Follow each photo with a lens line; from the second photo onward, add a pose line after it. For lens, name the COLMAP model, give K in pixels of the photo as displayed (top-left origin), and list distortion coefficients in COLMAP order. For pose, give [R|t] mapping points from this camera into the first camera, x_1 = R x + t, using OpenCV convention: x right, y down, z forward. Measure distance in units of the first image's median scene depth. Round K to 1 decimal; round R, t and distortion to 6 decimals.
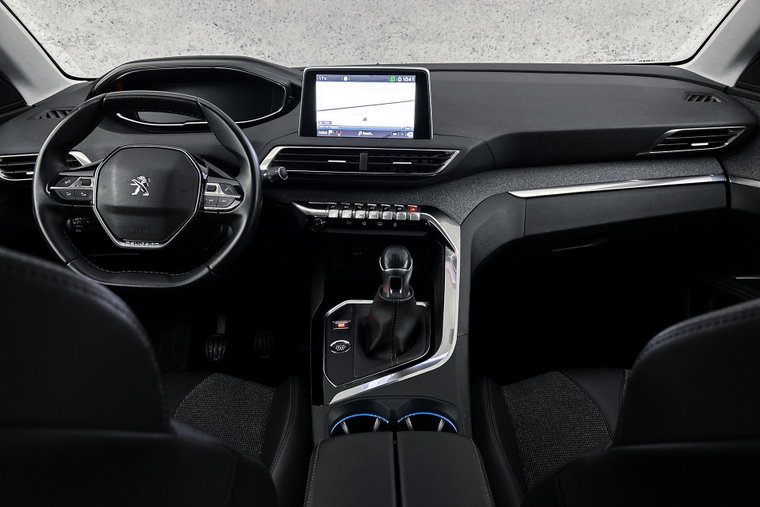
lens RADIAL K [[582.8, 0, 378.3], [0, 582.8, 255.7], [0, 0, 1]] dist [0.058887, -0.059760]
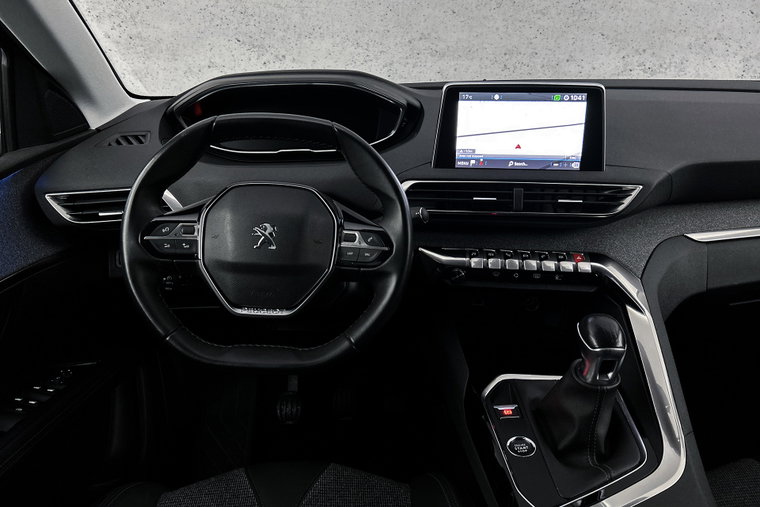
lens RADIAL K [[580.1, 0, 380.0], [0, 580.1, 253.5], [0, 0, 1]] dist [0.058053, -0.062840]
pose [[0.999954, -0.000258, 0.009556, -0.218377], [0.000536, 0.999577, -0.029062, -0.062035], [-0.009544, 0.029065, 0.999532, 0.199215]]
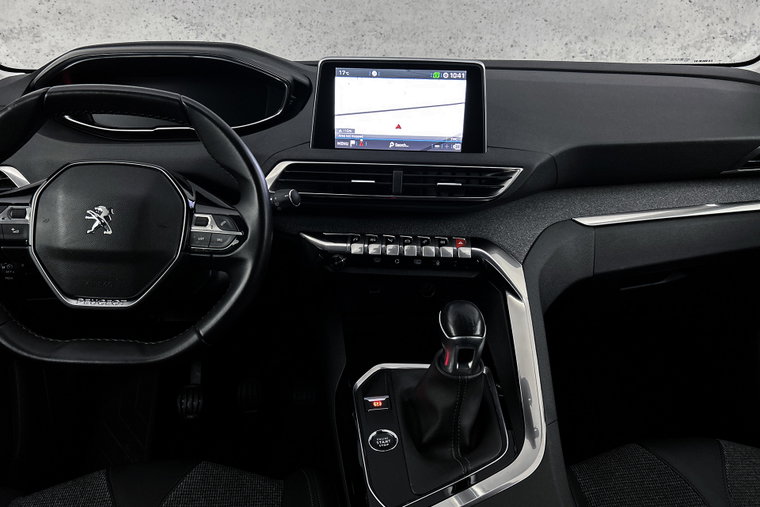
lens RADIAL K [[580.1, 0, 380.0], [0, 580.1, 253.5], [0, 0, 1]] dist [0.058053, -0.062840]
pose [[0.997221, -0.005252, 0.074311, -0.103679], [0.005643, 0.999971, -0.005047, -0.061735], [-0.074282, 0.005452, 0.997222, 0.235039]]
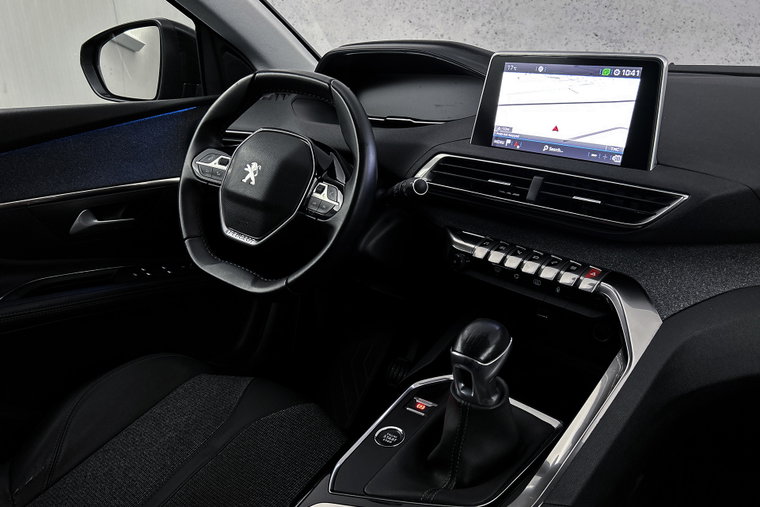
lens RADIAL K [[585.5, 0, 356.8], [0, 585.5, 251.0], [0, 0, 1]] dist [0.001855, -0.027335]
pose [[0.771564, 0.221126, -0.596484, 0.232566], [-0.240677, 0.969415, 0.048058, -0.071843], [0.588867, 0.106480, 0.801185, 0.329764]]
